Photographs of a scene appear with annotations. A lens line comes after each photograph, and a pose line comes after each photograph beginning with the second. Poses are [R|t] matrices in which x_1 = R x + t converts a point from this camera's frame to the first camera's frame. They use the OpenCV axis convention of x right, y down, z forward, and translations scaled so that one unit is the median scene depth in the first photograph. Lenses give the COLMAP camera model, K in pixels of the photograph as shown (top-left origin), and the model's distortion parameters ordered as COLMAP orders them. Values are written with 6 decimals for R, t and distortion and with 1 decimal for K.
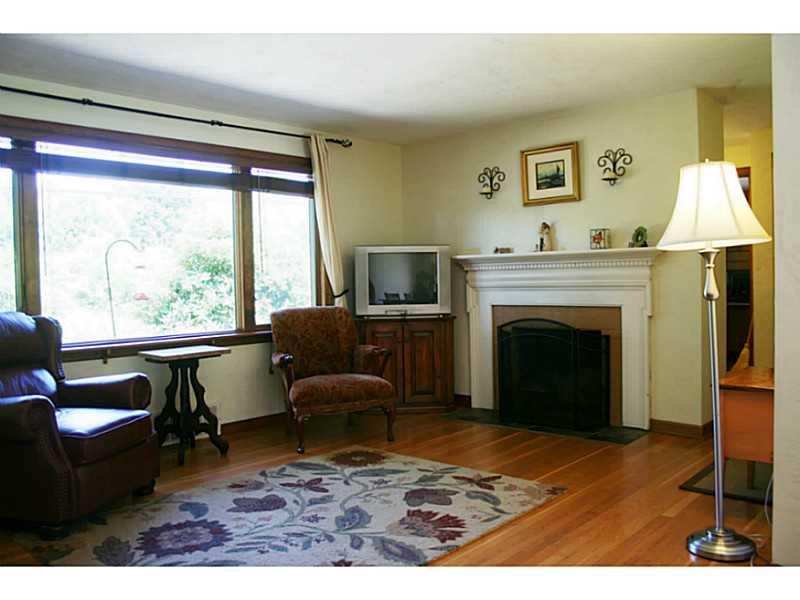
lens RADIAL K [[644.9, 0, 427.9], [0, 644.9, 299.3], [0, 0, 1]] dist [-0.106239, 0.007507]
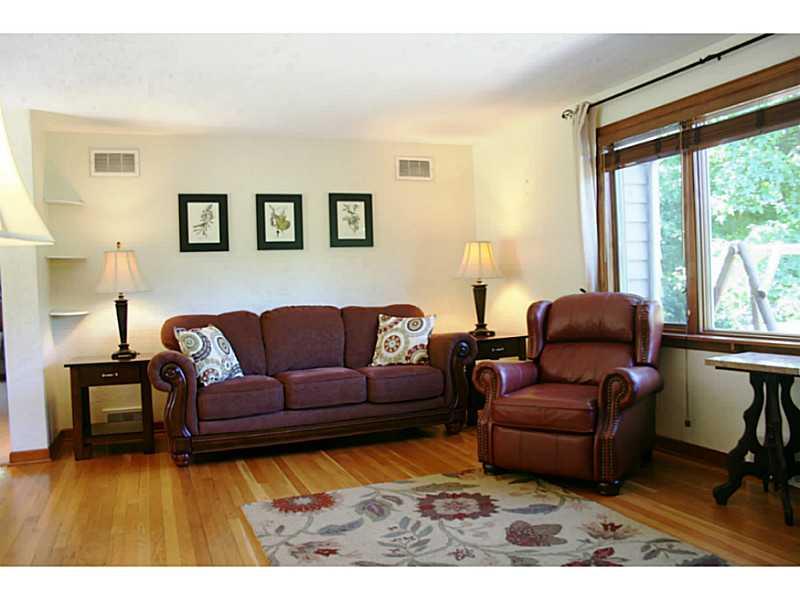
lens RADIAL K [[644.9, 0, 427.9], [0, 644.9, 299.3], [0, 0, 1]] dist [-0.106239, 0.007507]
pose [[-0.406871, 0.060790, -0.911461, 0.635498], [0.011214, 0.998040, 0.061558, -0.067265], [0.913417, 0.014825, -0.406755, 1.332723]]
